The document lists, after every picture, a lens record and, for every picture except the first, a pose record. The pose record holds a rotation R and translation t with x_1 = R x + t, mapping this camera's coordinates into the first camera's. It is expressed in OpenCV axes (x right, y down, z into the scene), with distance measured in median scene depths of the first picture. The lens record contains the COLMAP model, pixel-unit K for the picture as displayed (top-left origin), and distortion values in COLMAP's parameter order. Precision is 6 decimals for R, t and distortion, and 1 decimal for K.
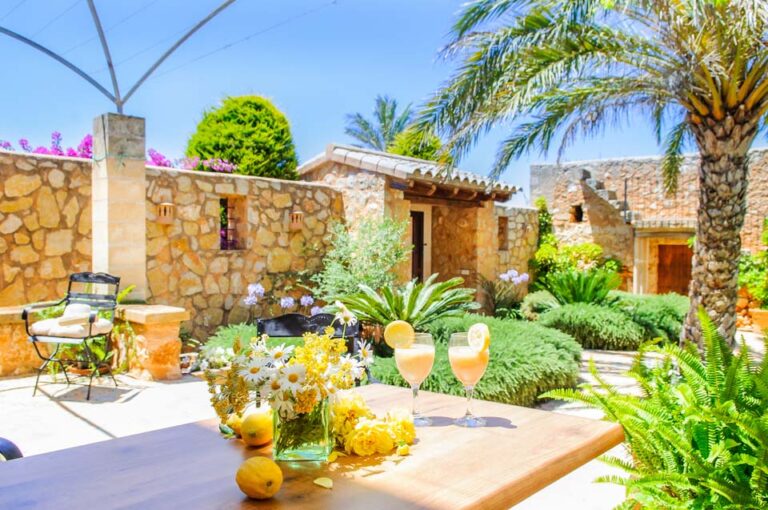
lens RADIAL K [[594.4, 0, 388.6], [0, 594.4, 252.4], [0, 0, 1]] dist [-0.009995, -0.014551]
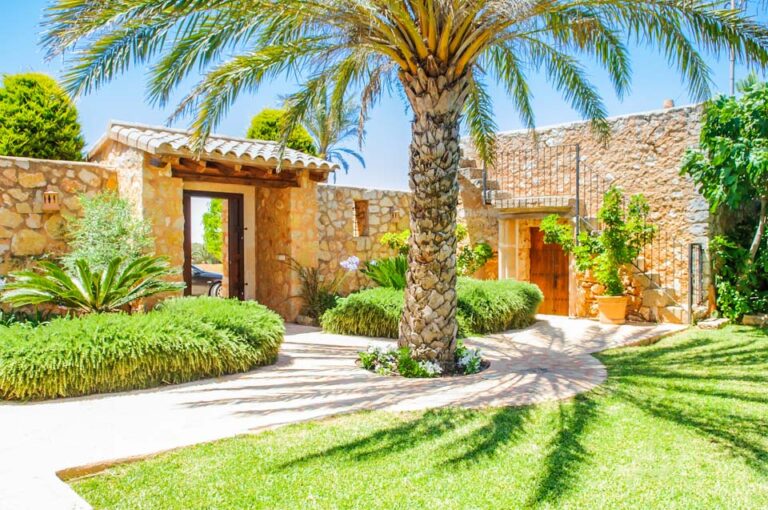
lens RADIAL K [[636.0, 0, 382.6], [0, 636.0, 257.4], [0, 0, 1]] dist [0.000107, -0.019580]
pose [[0.996924, -0.011305, -0.077557, 0.417927], [0.011645, 0.999924, 0.003937, 0.035653], [0.077507, -0.004828, 0.996980, 0.025062]]
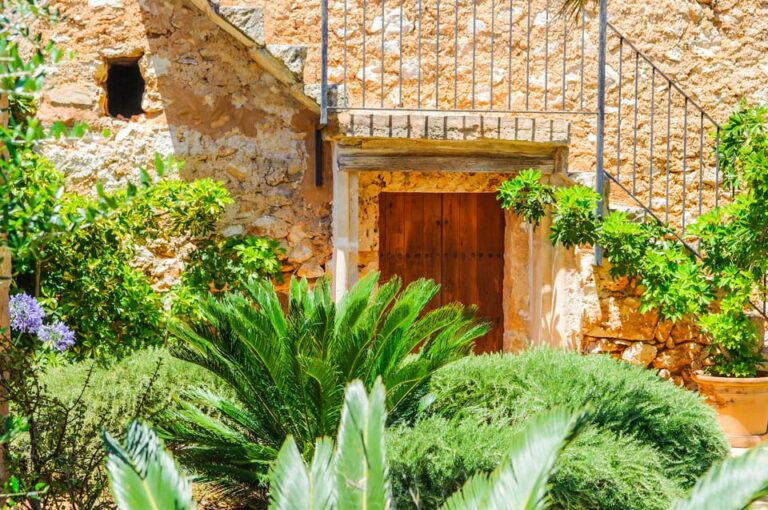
lens RADIAL K [[1337.8, 0, 385.7], [0, 1337.8, 253.8], [0, 0, 1]] dist [0.173873, 0.000000]
pose [[0.730301, -0.022268, 0.682762, -0.066019], [0.005797, 0.999635, 0.026401, 0.001281], [-0.683101, -0.015323, 0.730163, 0.621308]]
